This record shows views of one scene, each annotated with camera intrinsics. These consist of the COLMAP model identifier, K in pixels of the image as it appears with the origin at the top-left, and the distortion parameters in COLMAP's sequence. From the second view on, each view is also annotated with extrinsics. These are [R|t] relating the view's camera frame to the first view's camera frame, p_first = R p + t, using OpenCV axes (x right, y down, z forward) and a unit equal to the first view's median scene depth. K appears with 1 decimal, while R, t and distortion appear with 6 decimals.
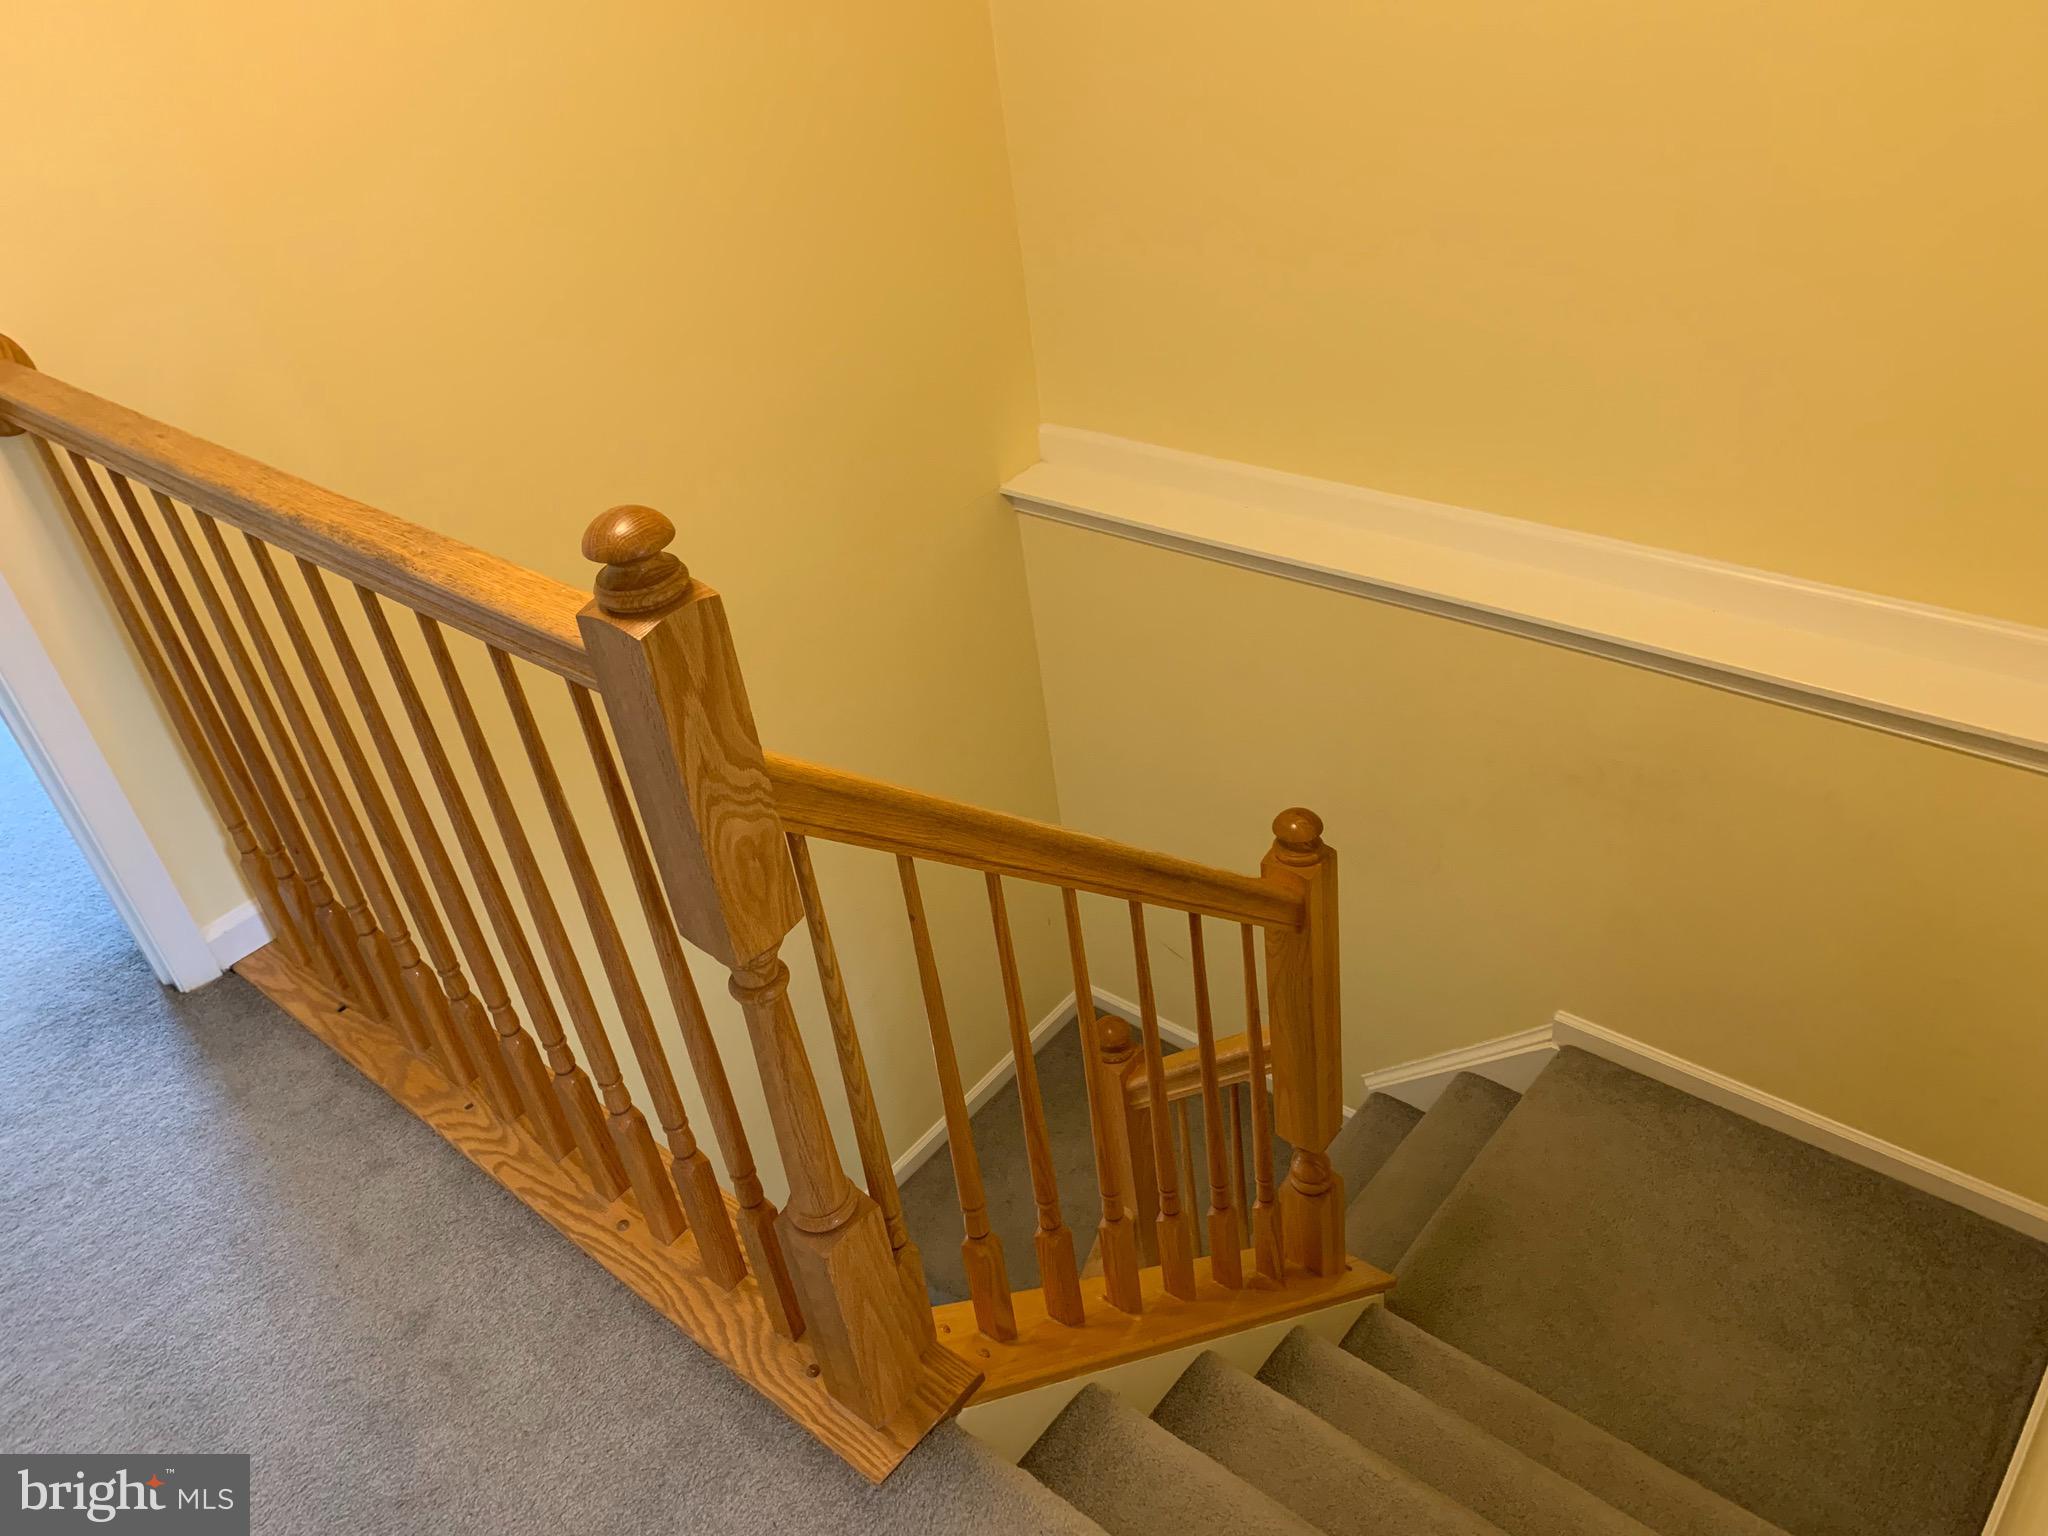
lens RADIAL K [[1604.4, 0, 1019.9], [0, 1604.4, 760.7], [0, 0, 1]] dist [0.023723, -0.008781]
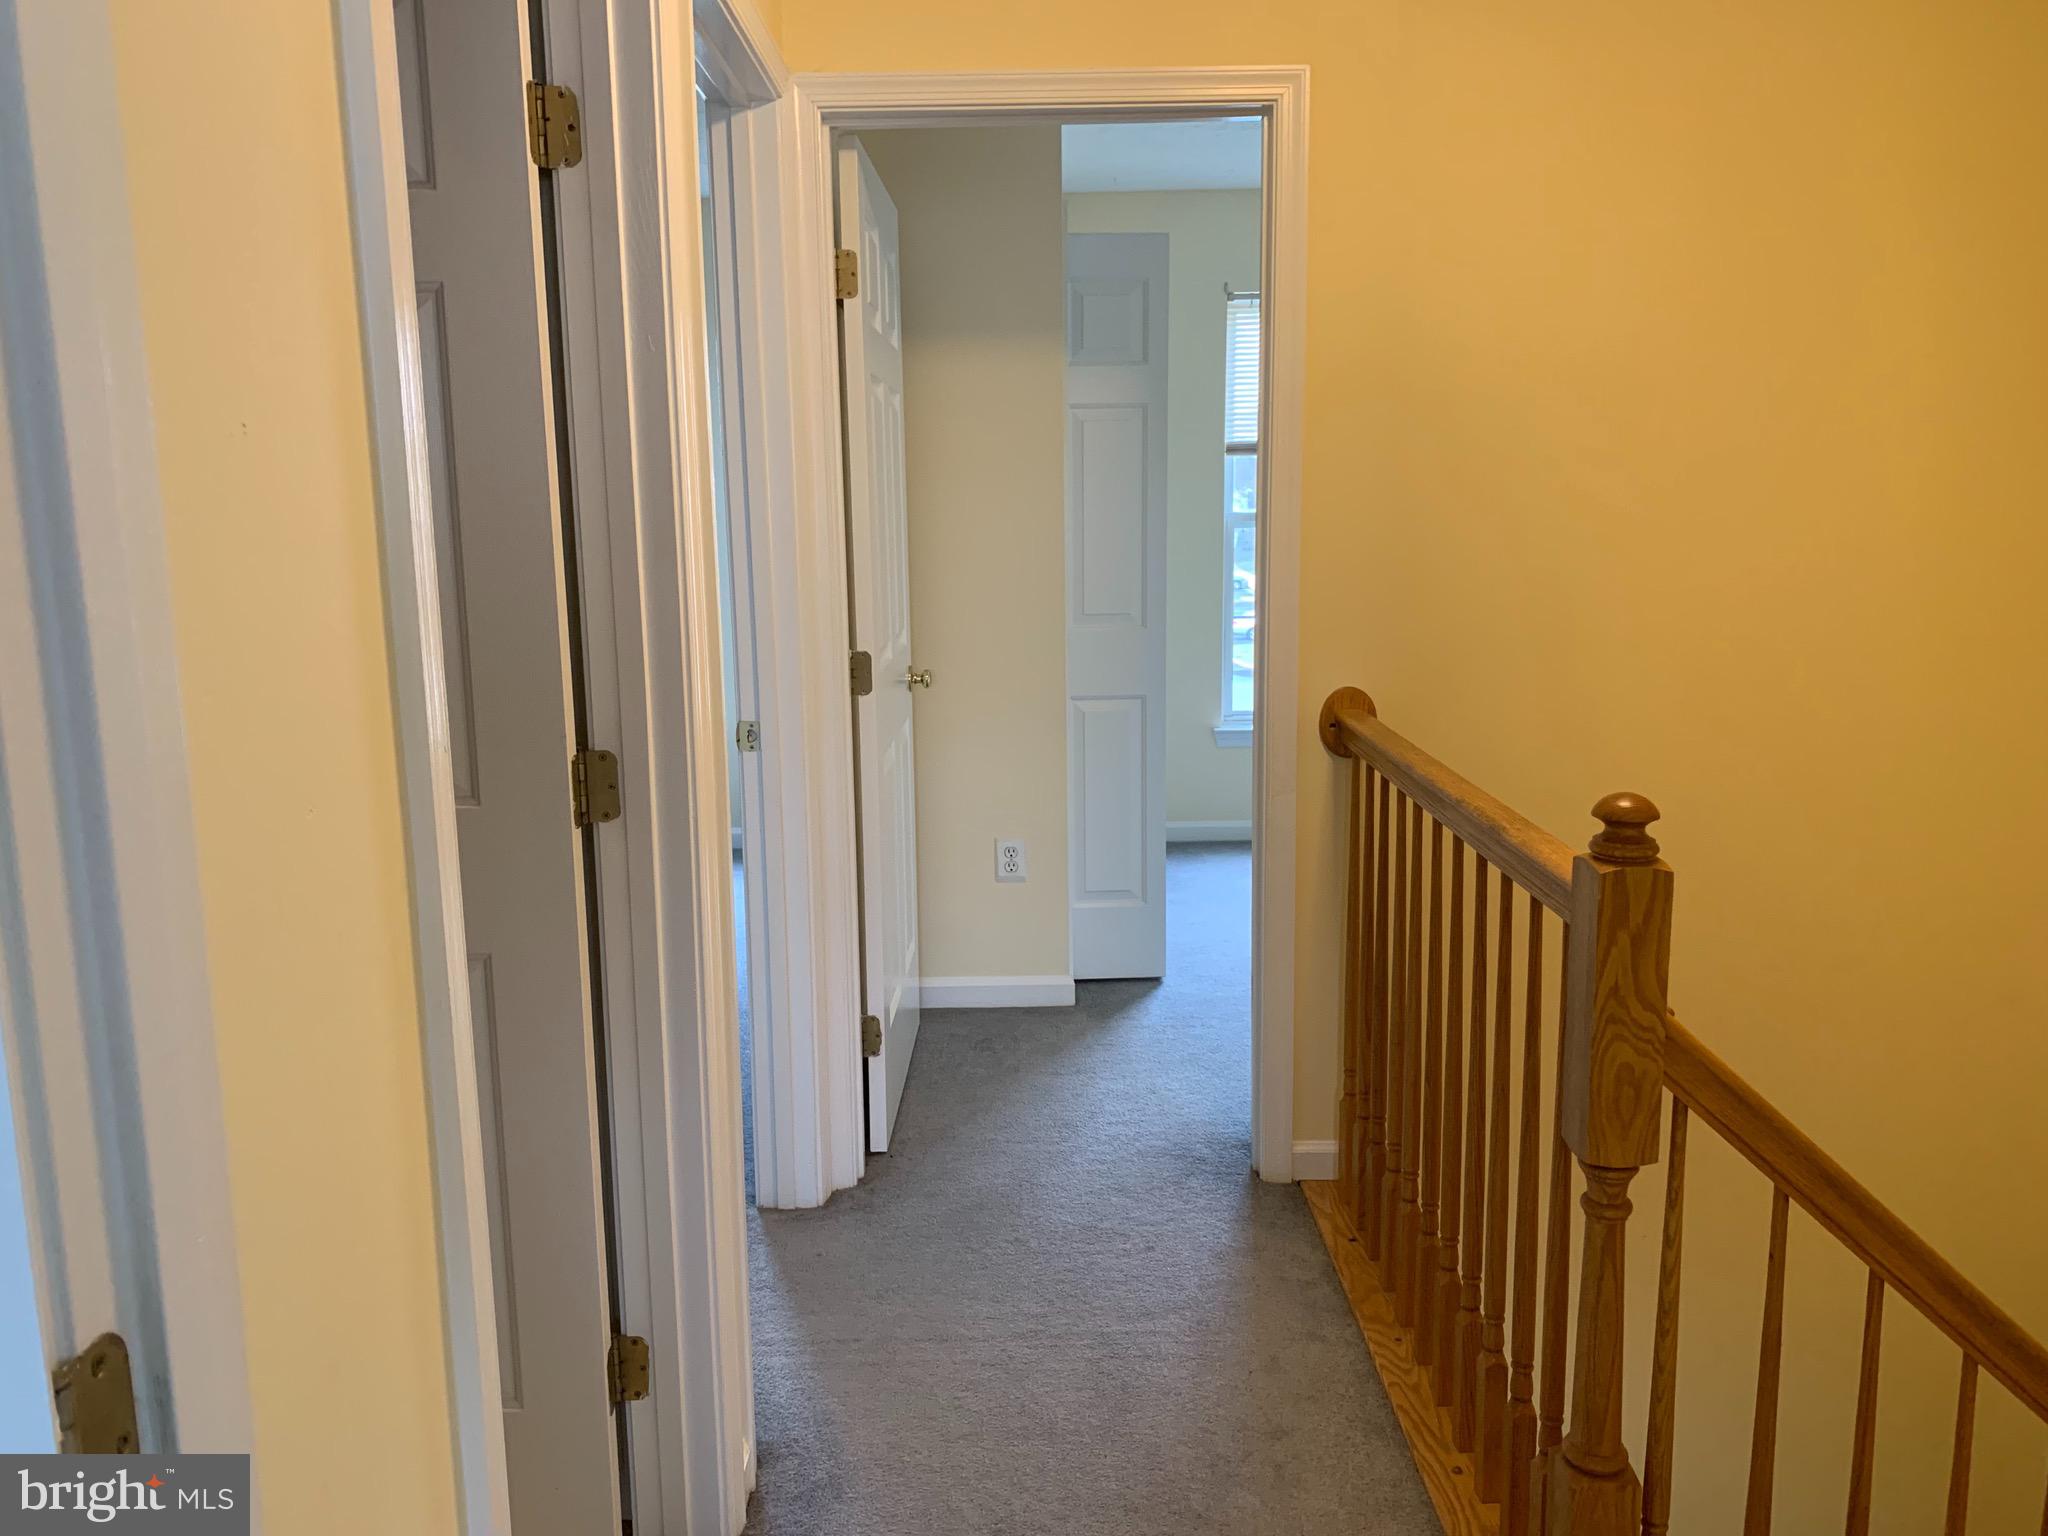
lens RADIAL K [[1604.4, 0, 1028.2], [0, 1604.4, 765.4], [0, 0, 1]] dist [0.023723, -0.008781]
pose [[0.661834, 0.245242, -0.708401, 0.246504], [-0.478385, 0.865720, -0.147234, 0.175195], [0.577169, 0.436332, 0.690282, -0.186767]]
